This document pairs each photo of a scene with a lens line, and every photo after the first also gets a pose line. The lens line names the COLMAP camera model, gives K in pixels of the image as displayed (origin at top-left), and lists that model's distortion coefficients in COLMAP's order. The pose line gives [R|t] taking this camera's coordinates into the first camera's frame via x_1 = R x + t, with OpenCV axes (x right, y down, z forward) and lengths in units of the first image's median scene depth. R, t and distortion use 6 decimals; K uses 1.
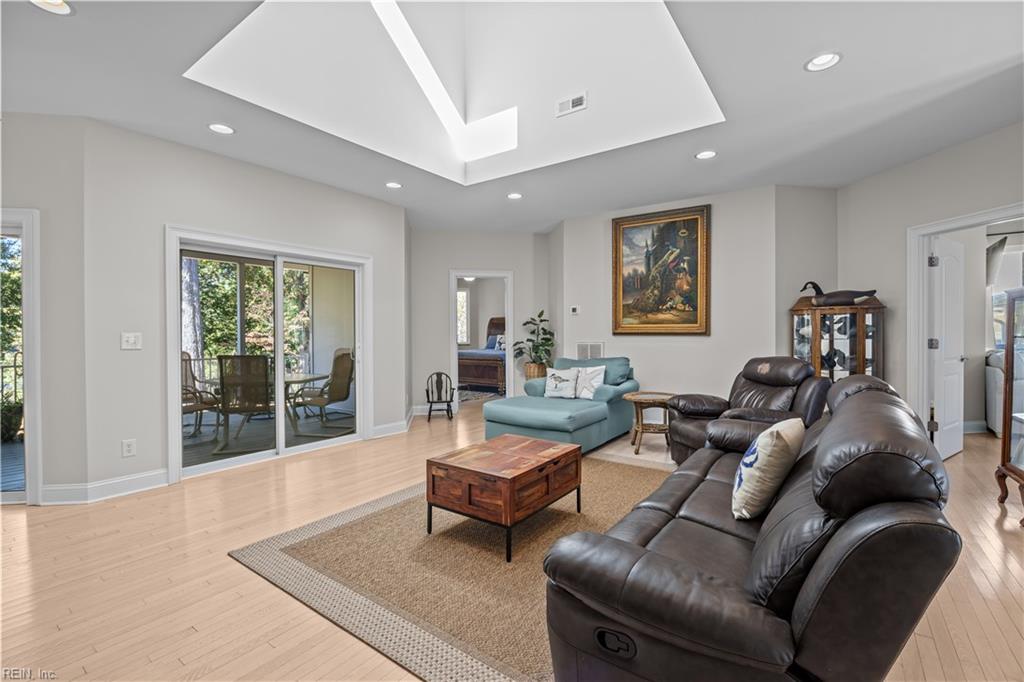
lens RADIAL K [[450.0, 0, 518.5], [0, 450.0, 339.2], [0, 0, 1]] dist [-0.018481, -0.000083]
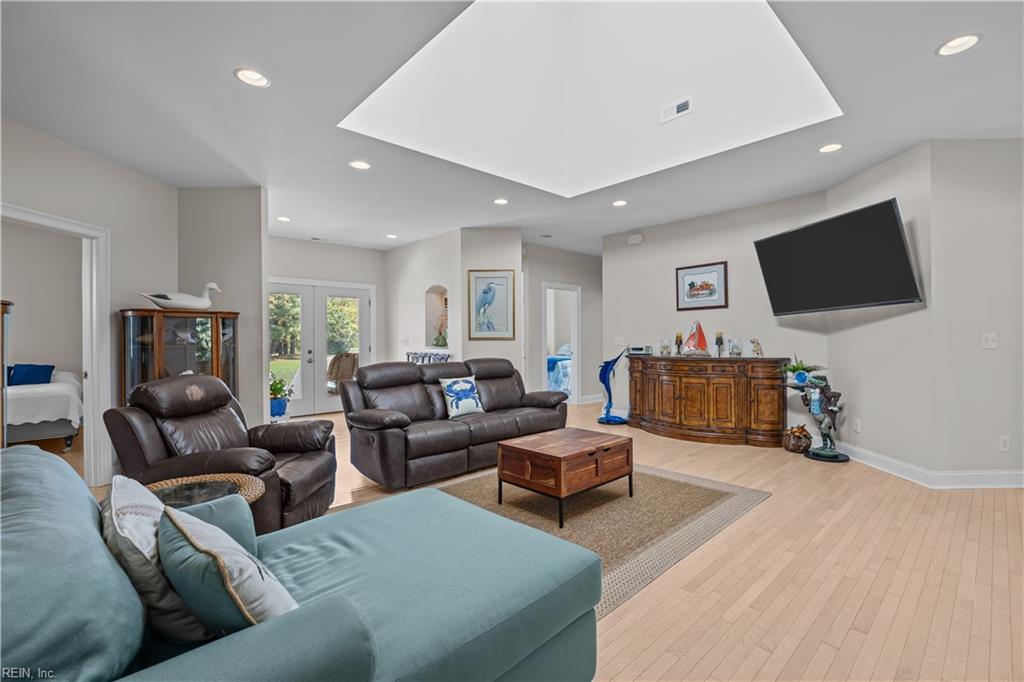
lens RADIAL K [[450.0, 0, 518.8], [0, 450.0, 341.3], [0, 0, 1]] dist [-0.018481, -0.000083]
pose [[-0.978760, 0.011004, 0.204714, -0.077171], [0.014697, 0.999755, 0.016528, -0.014709], [-0.204482, 0.019186, -0.978682, 1.165424]]
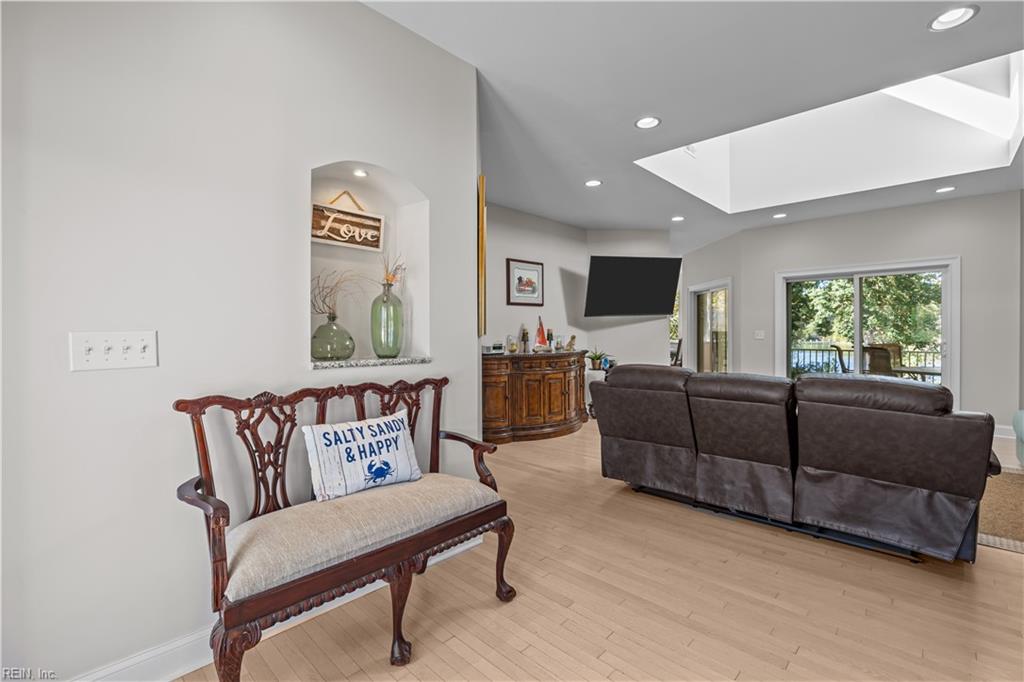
lens RADIAL K [[450.0, 0, 516.2], [0, 450.0, 337.1], [0, 0, 1]] dist [-0.018481, -0.000083]
pose [[-0.145898, 0.010749, -0.989241, 0.795966], [-0.003819, 0.999927, 0.011429, -0.003846], [0.989292, 0.005445, -0.145846, 0.141688]]
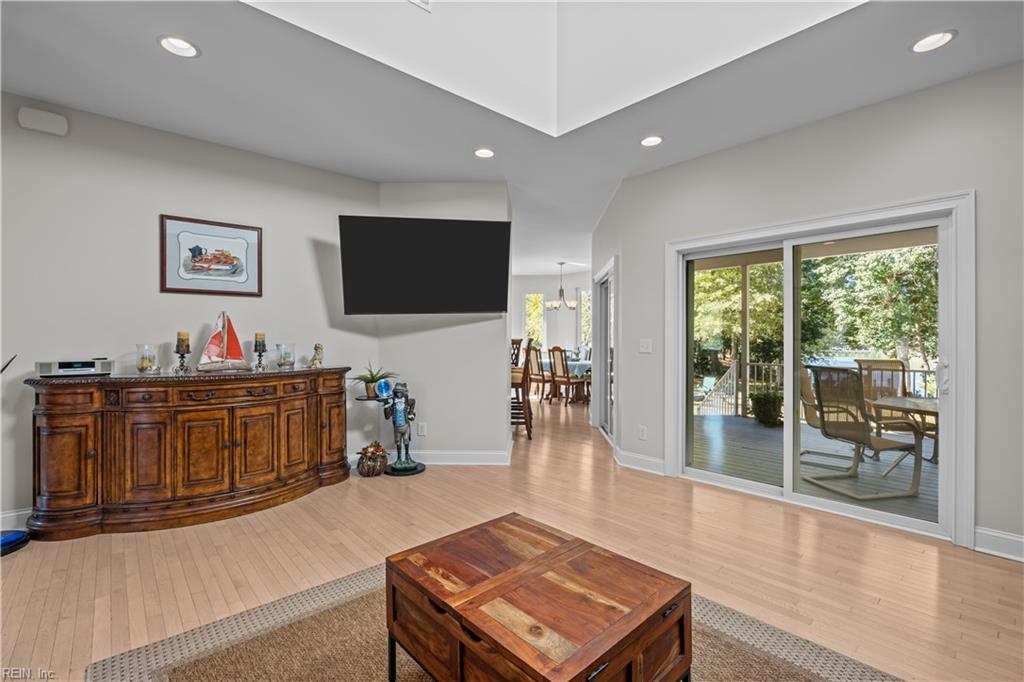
lens RADIAL K [[450.0, 0, 518.7], [0, 450.0, 340.7], [0, 0, 1]] dist [-0.018481, -0.000083]
pose [[-0.214798, 0.004751, -0.976647, 0.261265], [-0.012061, 0.999899, 0.007517, -0.009836], [0.976584, 0.013394, -0.214719, 0.590445]]
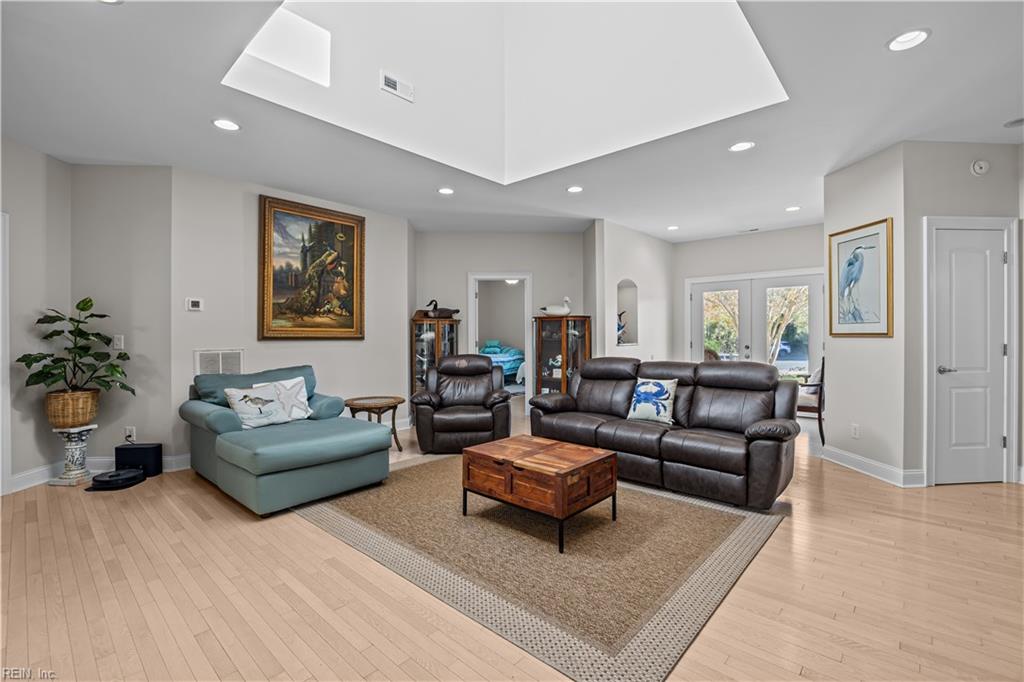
lens RADIAL K [[450.0, 0, 517.7], [0, 450.0, 336.5], [0, 0, 1]] dist [-0.018481, -0.000083]
pose [[0.108808, 0.002460, 0.994060, -0.575094], [0.014796, 0.999882, -0.004094, -0.006062], [-0.993953, 0.015154, 0.108759, 0.500529]]
